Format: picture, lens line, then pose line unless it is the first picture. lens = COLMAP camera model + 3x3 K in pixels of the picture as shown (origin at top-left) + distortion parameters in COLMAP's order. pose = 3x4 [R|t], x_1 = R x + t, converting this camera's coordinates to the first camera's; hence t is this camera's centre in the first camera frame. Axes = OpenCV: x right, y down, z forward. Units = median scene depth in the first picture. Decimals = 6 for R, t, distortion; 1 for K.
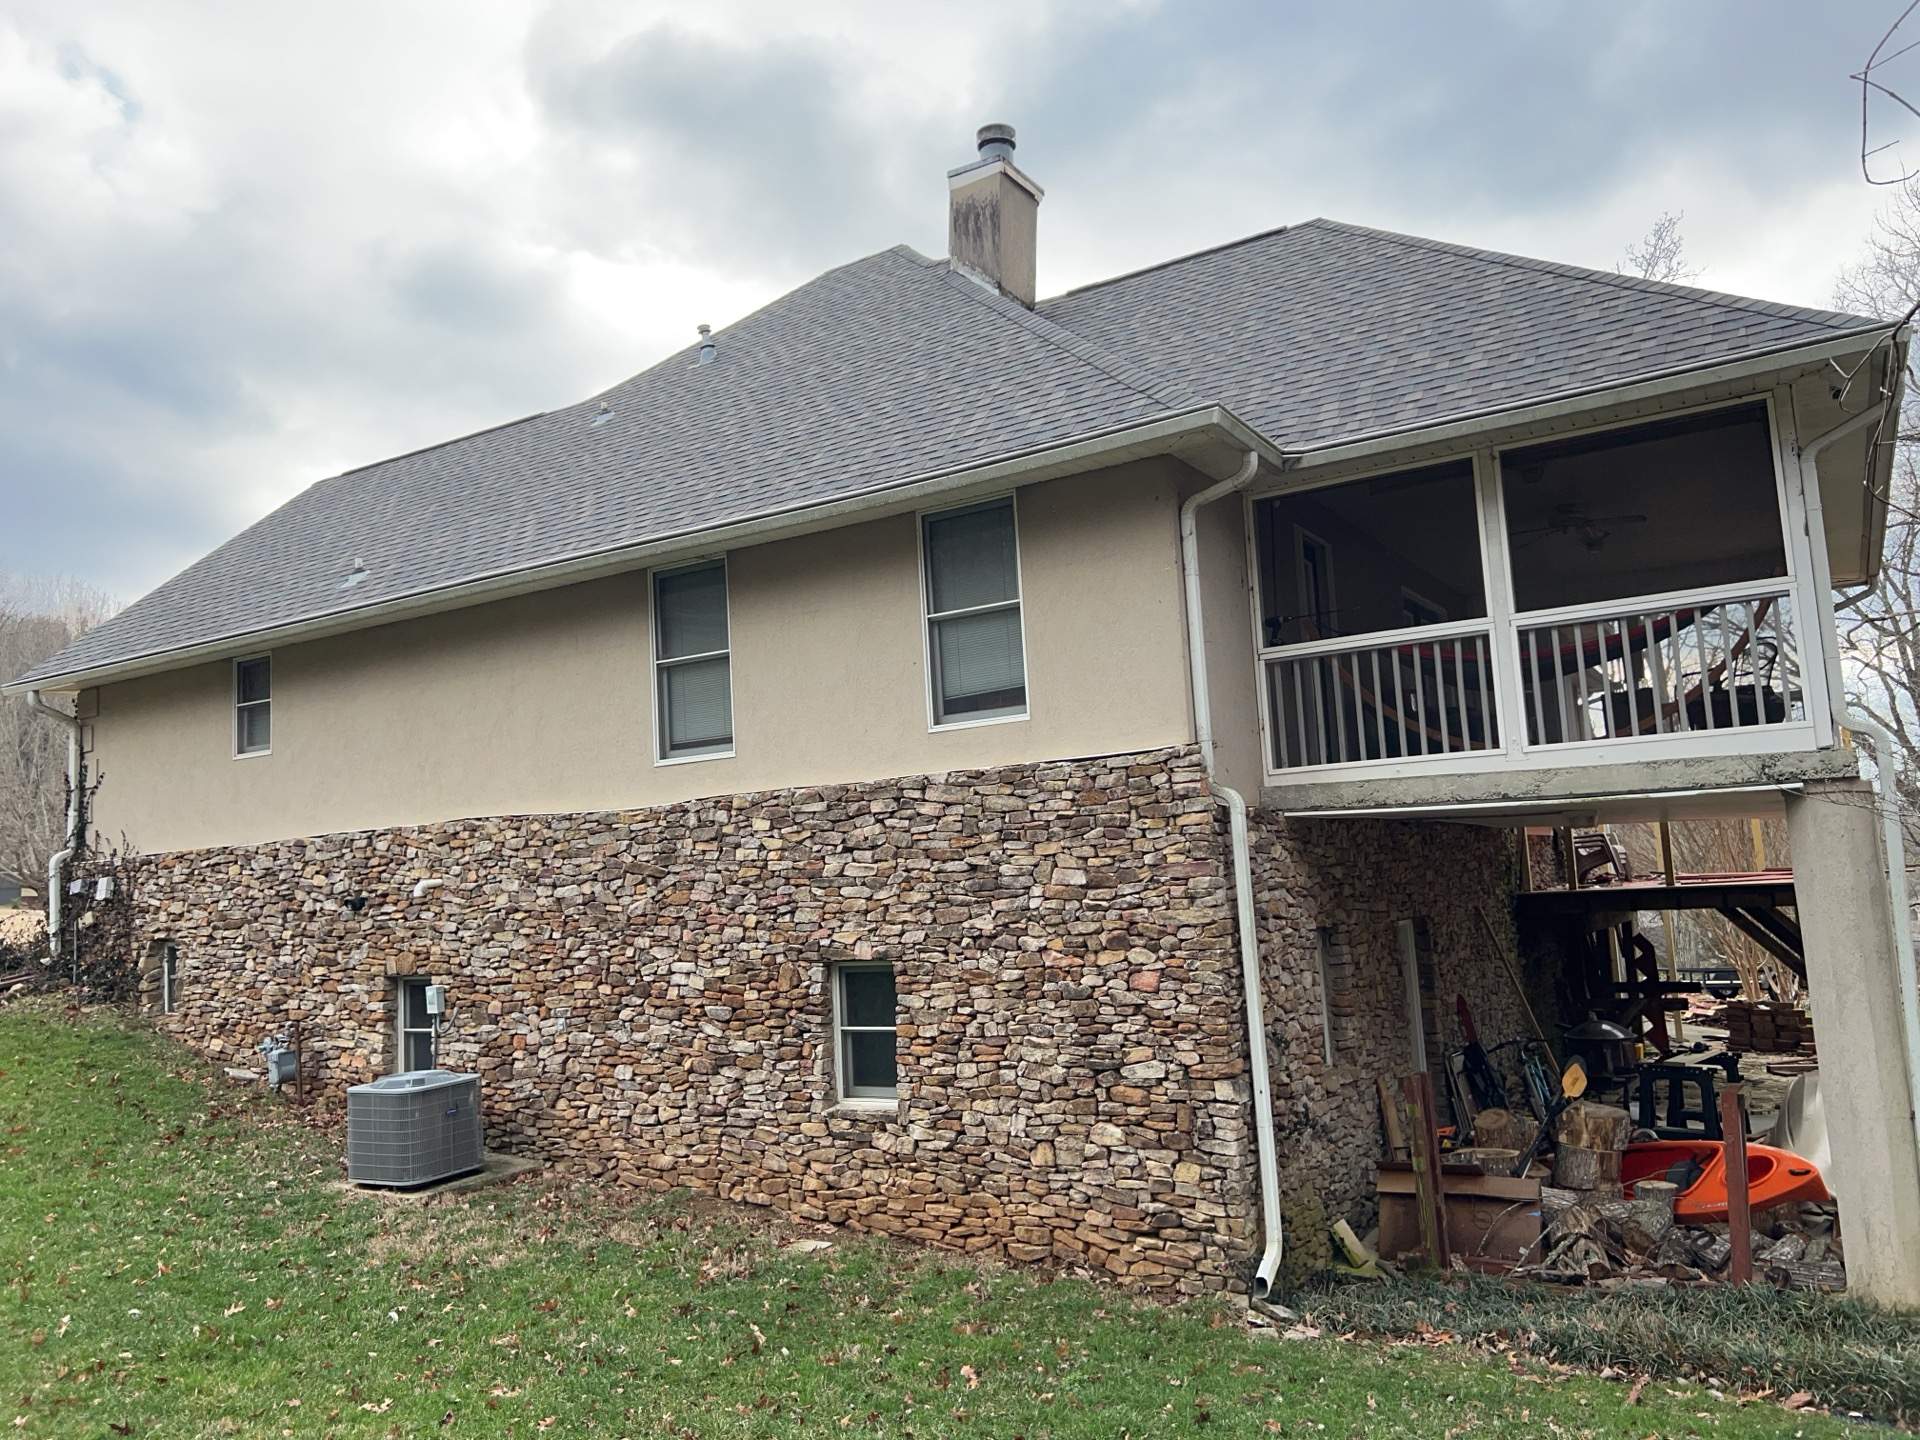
lens RADIAL K [[1474.3, 0, 960.0], [0, 1474.3, 720.0], [0, 0, 1]] dist [0.160490, -0.353143]
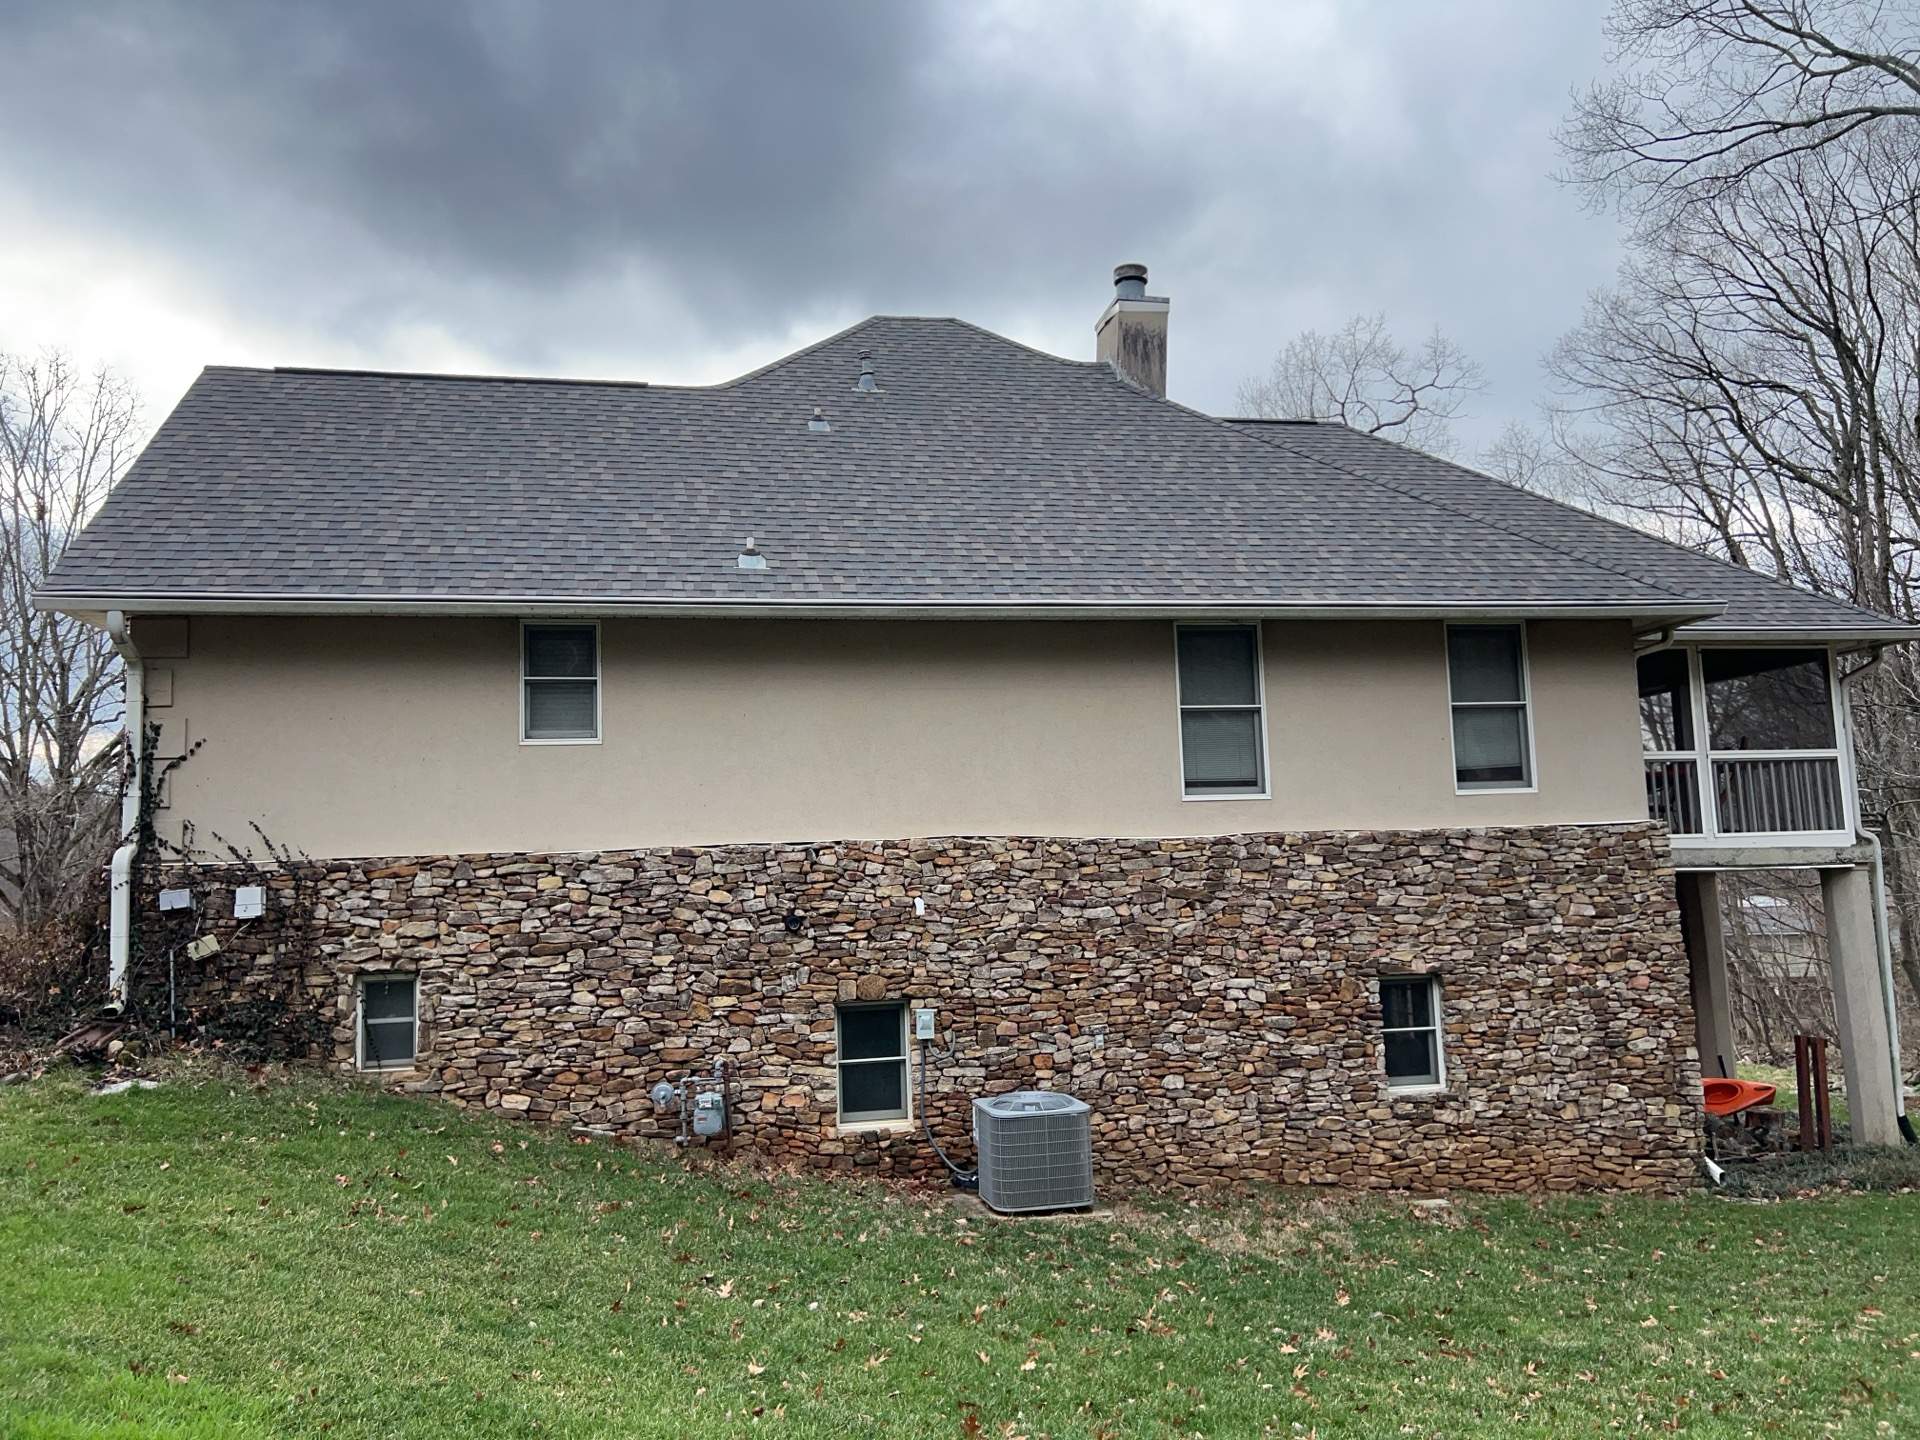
lens RADIAL K [[1474.3, 0, 960.0], [0, 1474.3, 720.0], [0, 0, 1]] dist [0.160490, -0.353143]
pose [[0.708102, 0.106752, 0.697994, -1.164732], [-0.083904, 0.994223, -0.066939, 0.062892], [-0.701107, -0.011165, 0.712969, 0.355543]]
